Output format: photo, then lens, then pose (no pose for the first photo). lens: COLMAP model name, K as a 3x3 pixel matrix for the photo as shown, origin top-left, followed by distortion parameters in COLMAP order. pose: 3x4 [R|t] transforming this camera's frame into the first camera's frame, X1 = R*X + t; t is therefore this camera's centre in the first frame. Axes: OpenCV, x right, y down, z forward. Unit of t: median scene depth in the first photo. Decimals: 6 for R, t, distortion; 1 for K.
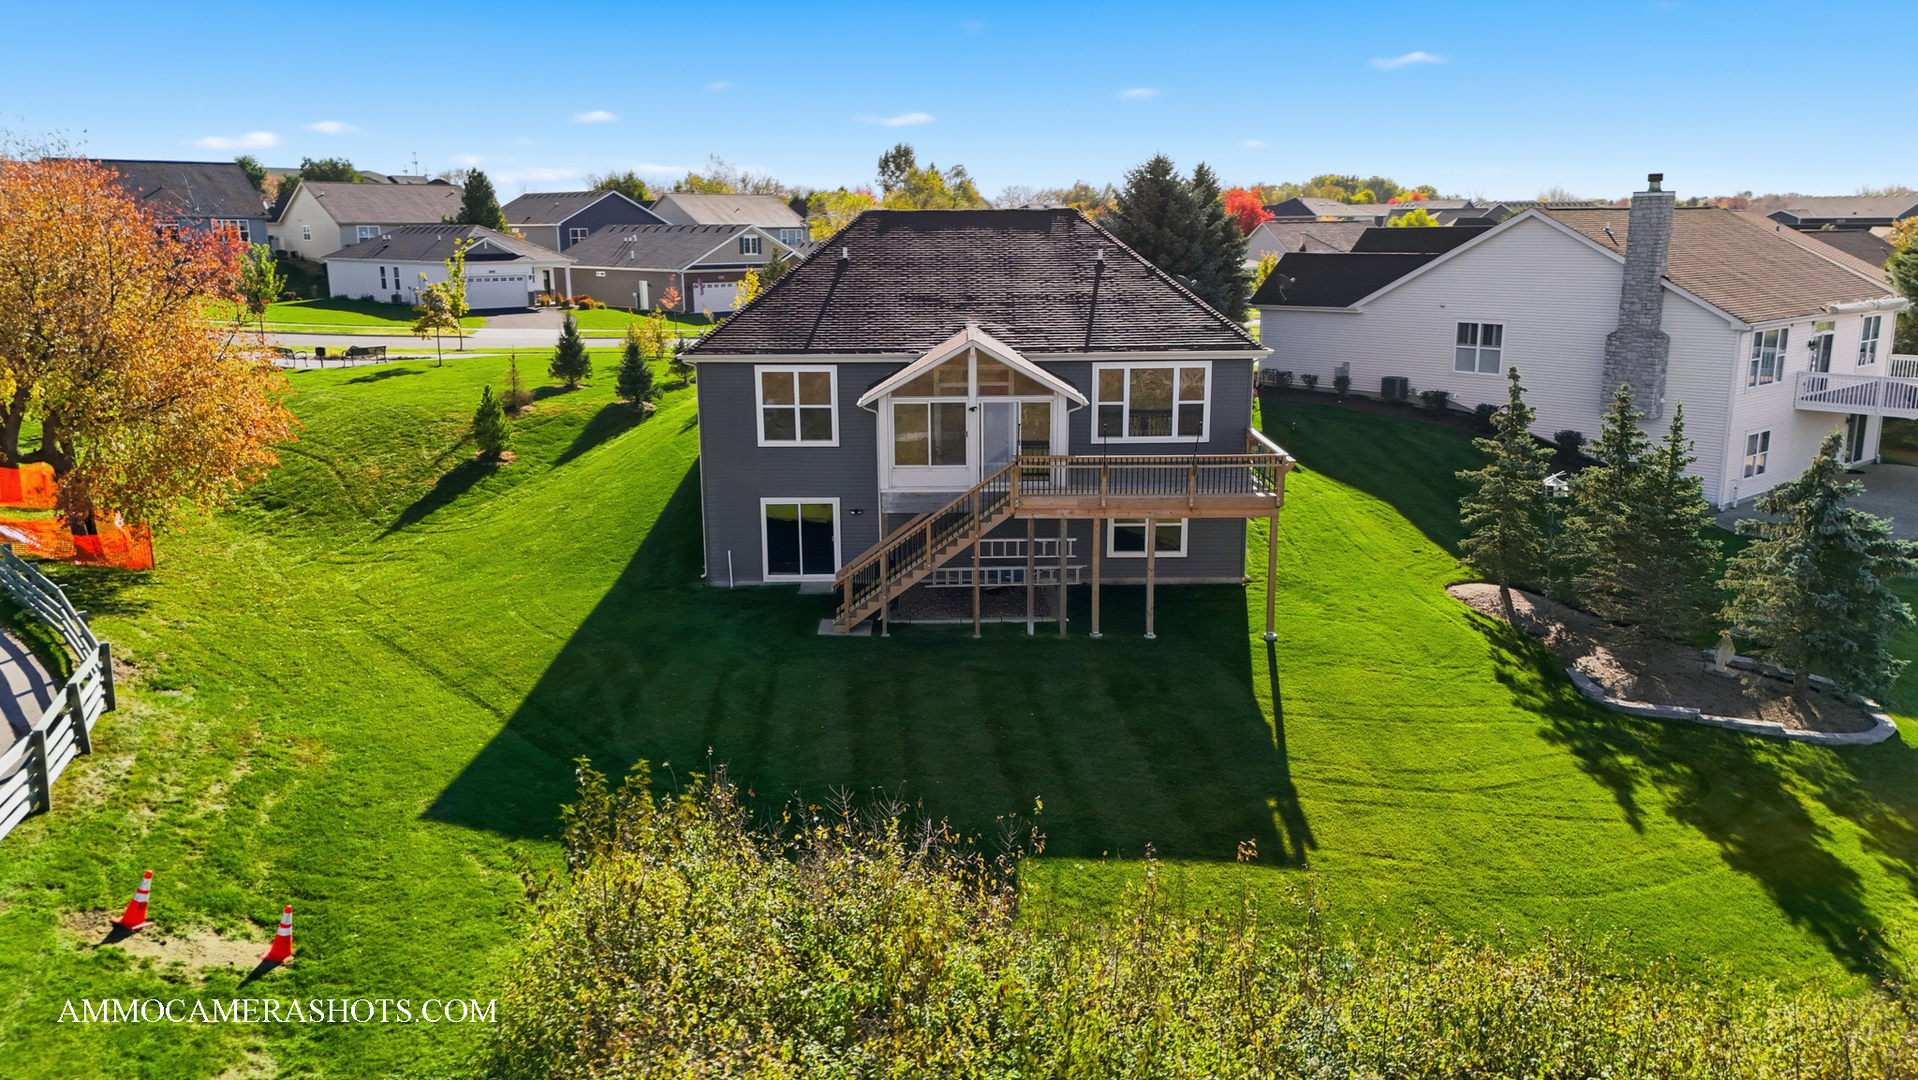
lens RADIAL K [[1404.5, 0, 948.2], [0, 1404.5, 549.7], [0, 0, 1]] dist [0.099319, -0.137077]
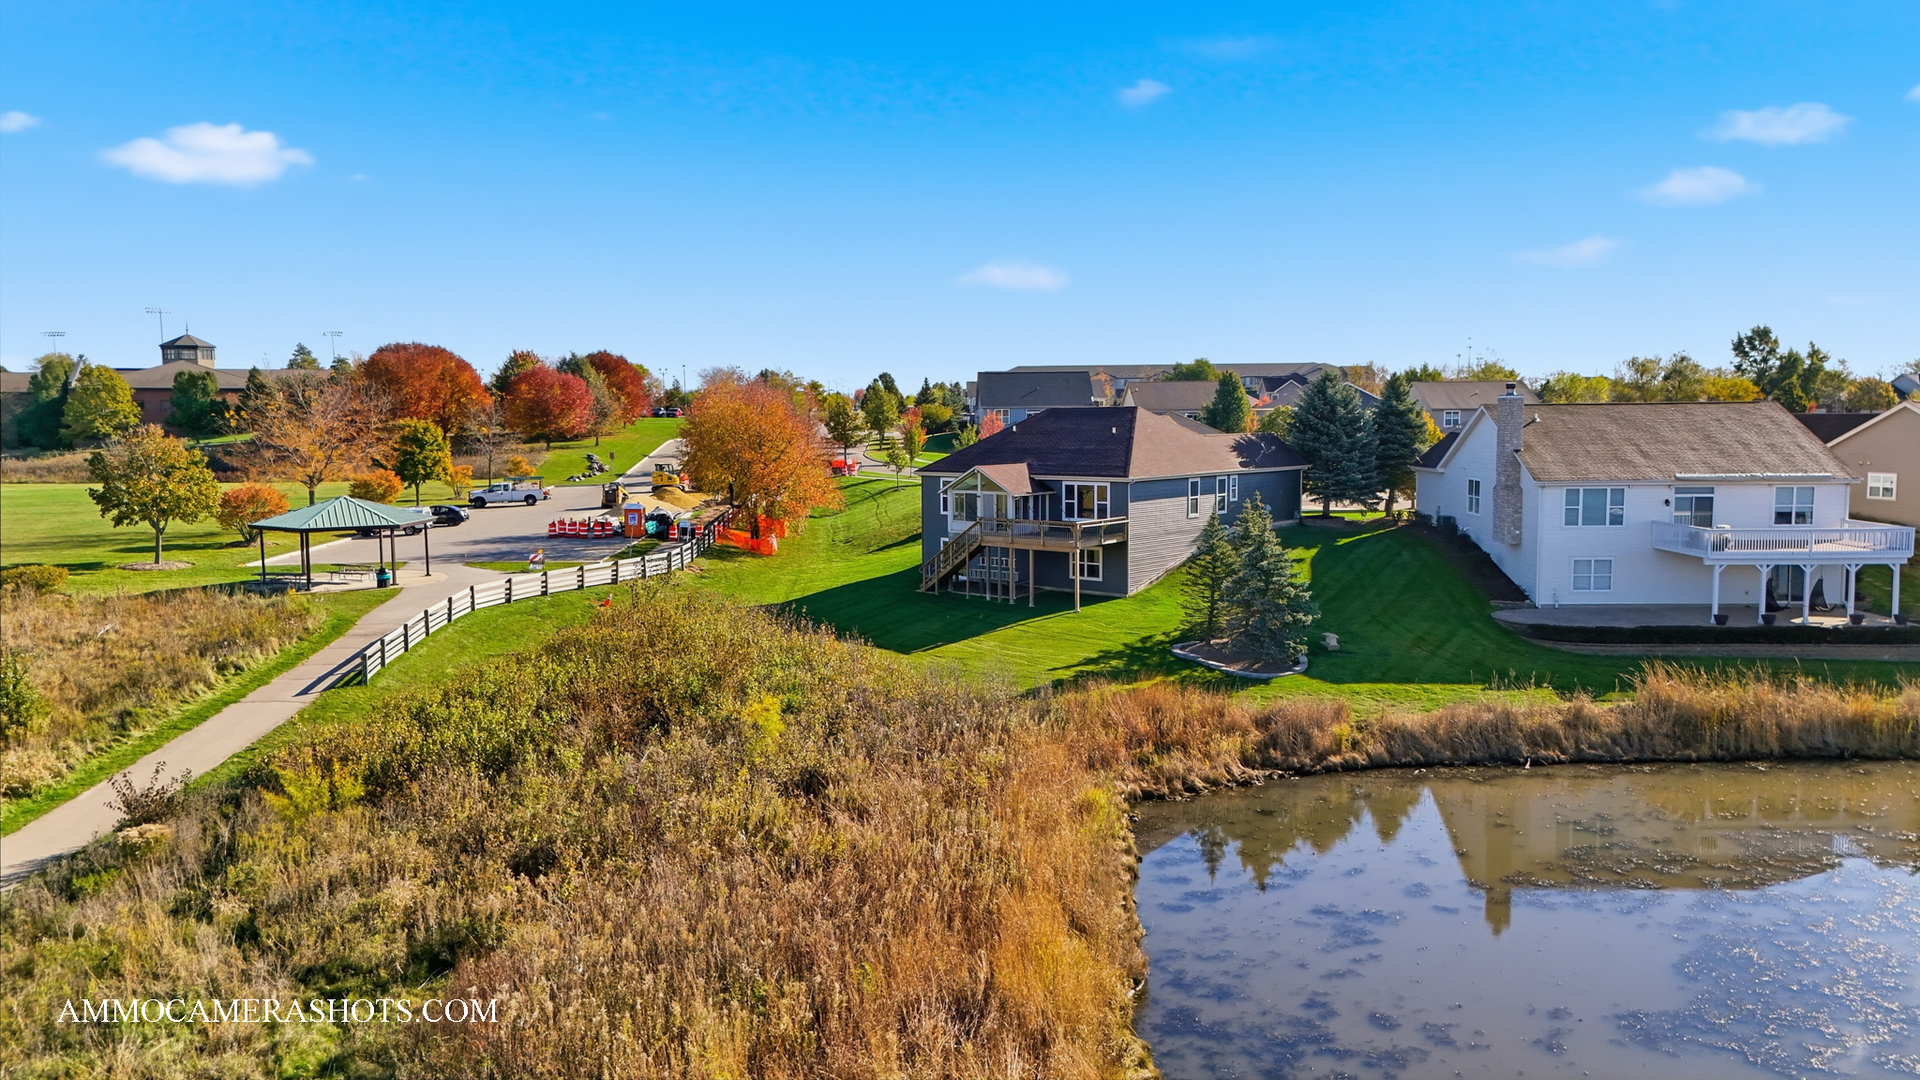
lens RADIAL K [[1416.7, 0, 960.0], [0, 1416.7, 540.0], [0, 0, 1]] dist [0.074914, -0.066702]
pose [[0.754031, 0.061764, -0.653928, 1.378539], [-0.145906, 0.986446, -0.075071, 0.132478], [0.640428, 0.152018, 0.752823, -0.657293]]
